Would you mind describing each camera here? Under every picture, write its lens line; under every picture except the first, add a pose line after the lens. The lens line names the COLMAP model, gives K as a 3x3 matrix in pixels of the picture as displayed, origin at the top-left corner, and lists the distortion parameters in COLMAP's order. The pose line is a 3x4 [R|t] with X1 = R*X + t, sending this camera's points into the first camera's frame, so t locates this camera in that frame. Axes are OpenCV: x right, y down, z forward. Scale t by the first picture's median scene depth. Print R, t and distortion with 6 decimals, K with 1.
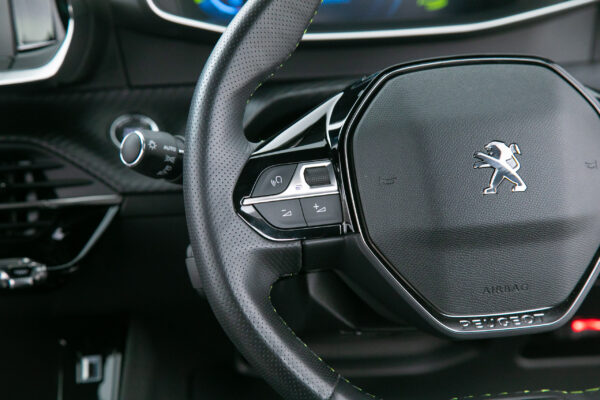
lens RADIAL K [[1535.6, 0, 300.0], [0, 1535.6, 200.0], [0, 0, 1]] dist [0.415773, 0.078506]
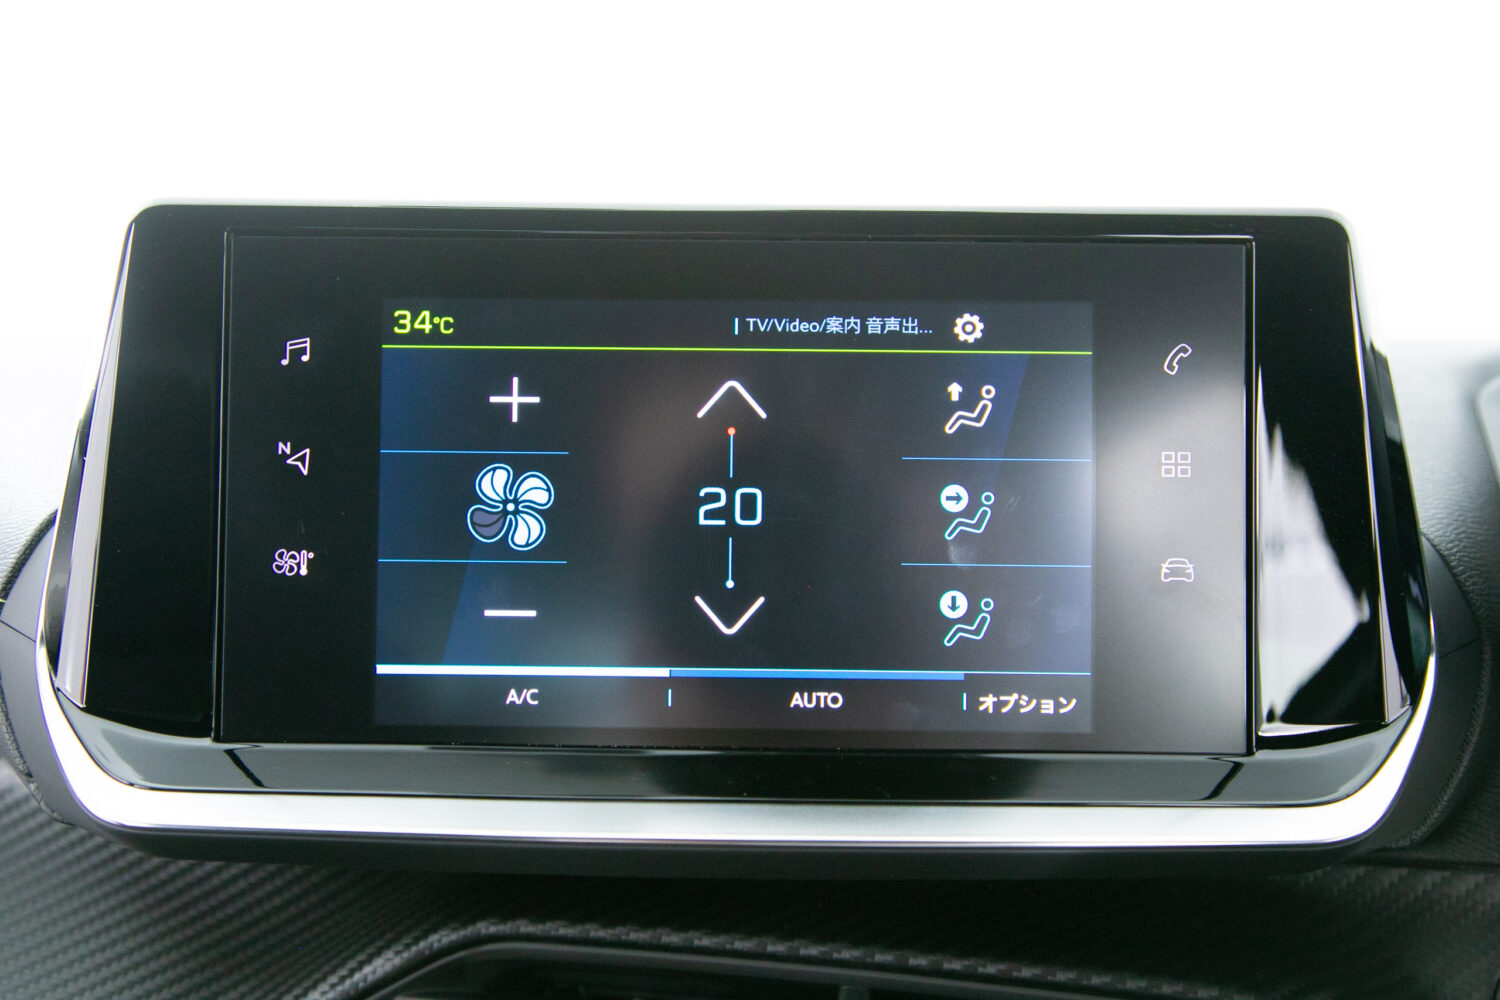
lens RADIAL K [[1720.9, 0, 746.2], [0, 1720.9, 510.4], [0, 0, 1]] dist [0.036312, 0.016919]
pose [[0.915403, 0.066068, -0.397079, -0.164402], [-0.139881, 0.977174, -0.159889, -0.082647], [0.377452, 0.201907, 0.903750, 0.748016]]
